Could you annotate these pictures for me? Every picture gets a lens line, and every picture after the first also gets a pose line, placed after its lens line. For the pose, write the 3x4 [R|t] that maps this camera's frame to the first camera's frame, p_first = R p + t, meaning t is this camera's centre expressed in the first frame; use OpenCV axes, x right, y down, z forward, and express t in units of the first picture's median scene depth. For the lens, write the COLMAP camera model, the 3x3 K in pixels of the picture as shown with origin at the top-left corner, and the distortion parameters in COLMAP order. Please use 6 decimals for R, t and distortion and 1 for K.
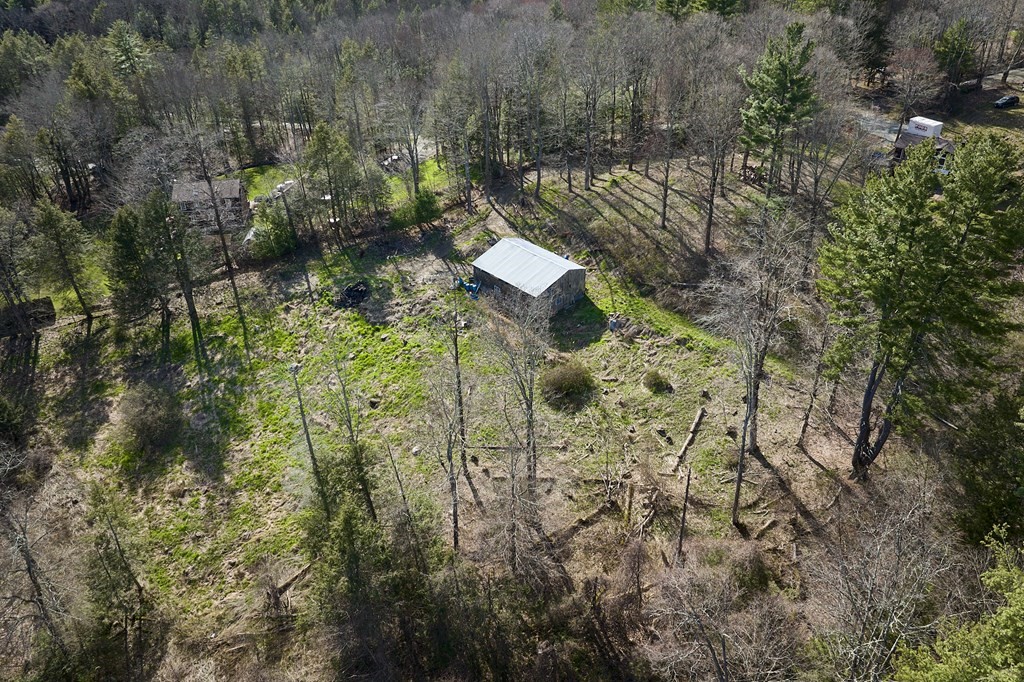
lens RADIAL K [[702.2, 0, 529.6], [0, 702.2, 315.5], [0, 0, 1]] dist [-0.034827, 0.004728]
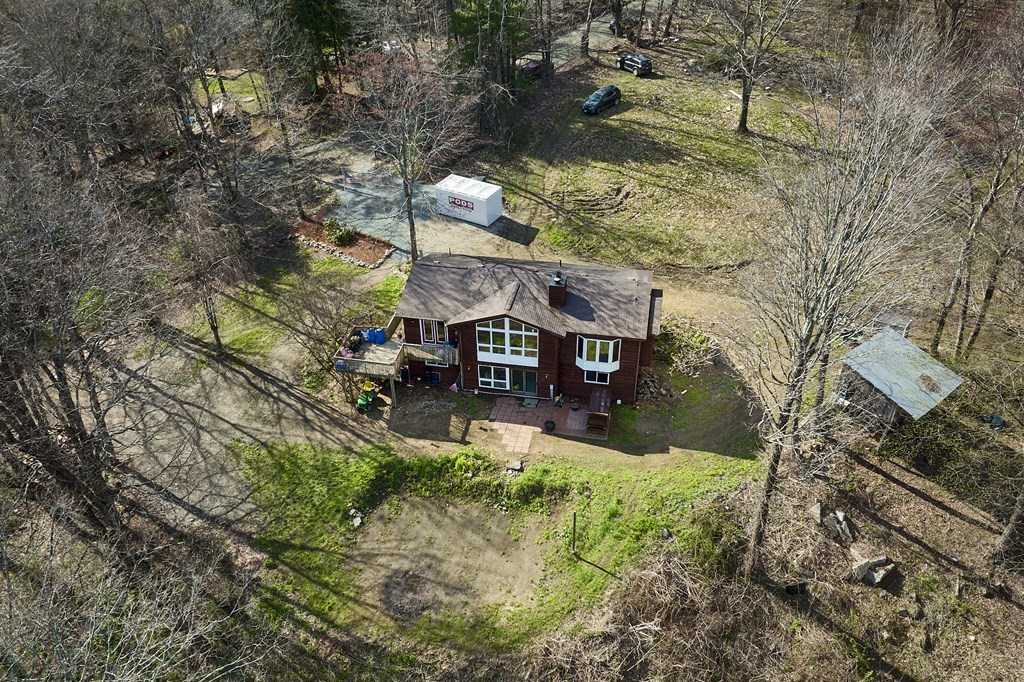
lens RADIAL K [[773.4, 0, 512.0], [0, 773.4, 341.0], [0, 0, 1]] dist [0.001128, 0.000039]
pose [[0.865393, -0.286005, 0.411455, 0.425758], [0.253524, 0.958169, 0.132805, -0.287854], [-0.432227, -0.010615, 0.901703, 0.624286]]
